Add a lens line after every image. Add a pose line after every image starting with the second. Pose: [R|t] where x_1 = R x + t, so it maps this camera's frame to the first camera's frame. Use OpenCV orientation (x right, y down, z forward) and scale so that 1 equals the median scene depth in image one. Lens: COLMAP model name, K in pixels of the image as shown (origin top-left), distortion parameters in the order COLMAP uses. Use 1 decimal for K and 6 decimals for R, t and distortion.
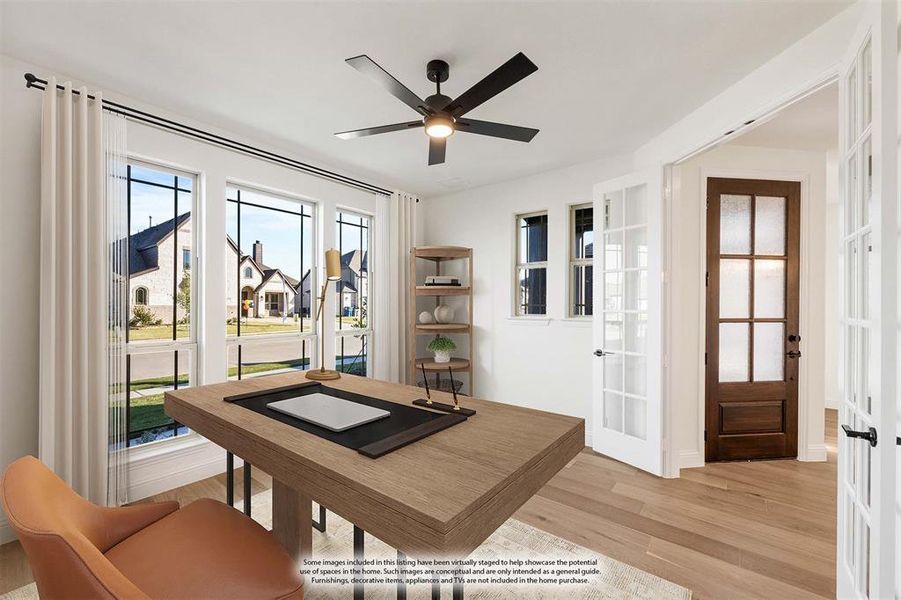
lens RADIAL K [[367.2, 0, 451.5], [0, 367.2, 303.7], [0, 0, 1]] dist [-0.001220, -0.000653]
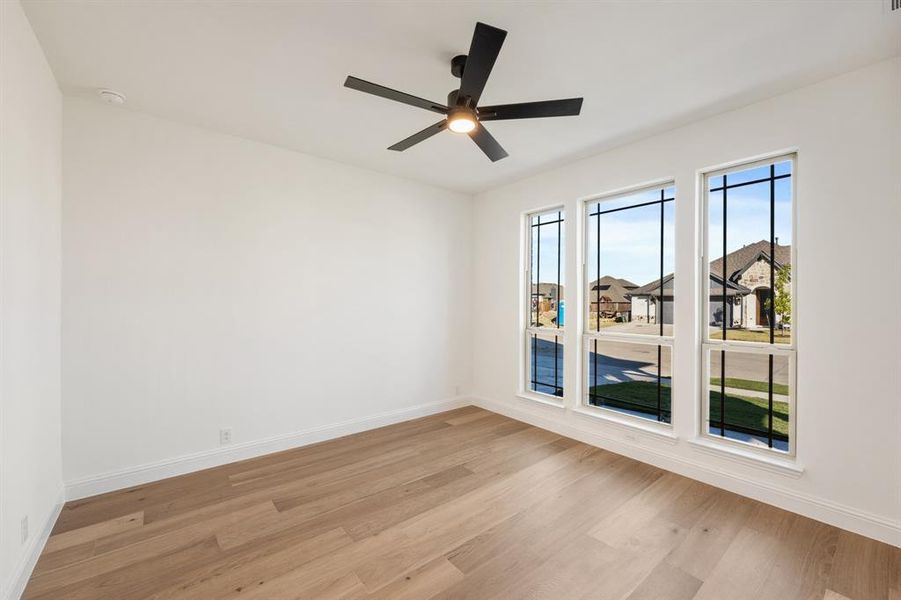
lens RADIAL K [[367.2, 0, 450.8], [0, 367.2, 302.3], [0, 0, 1]] dist [-0.001220, -0.000653]
pose [[-0.226126, -0.000577, -0.974098, 0.393750], [-0.002501, 0.999997, -0.000012, -0.001804], [0.974095, 0.002433, -0.226126, 0.513222]]
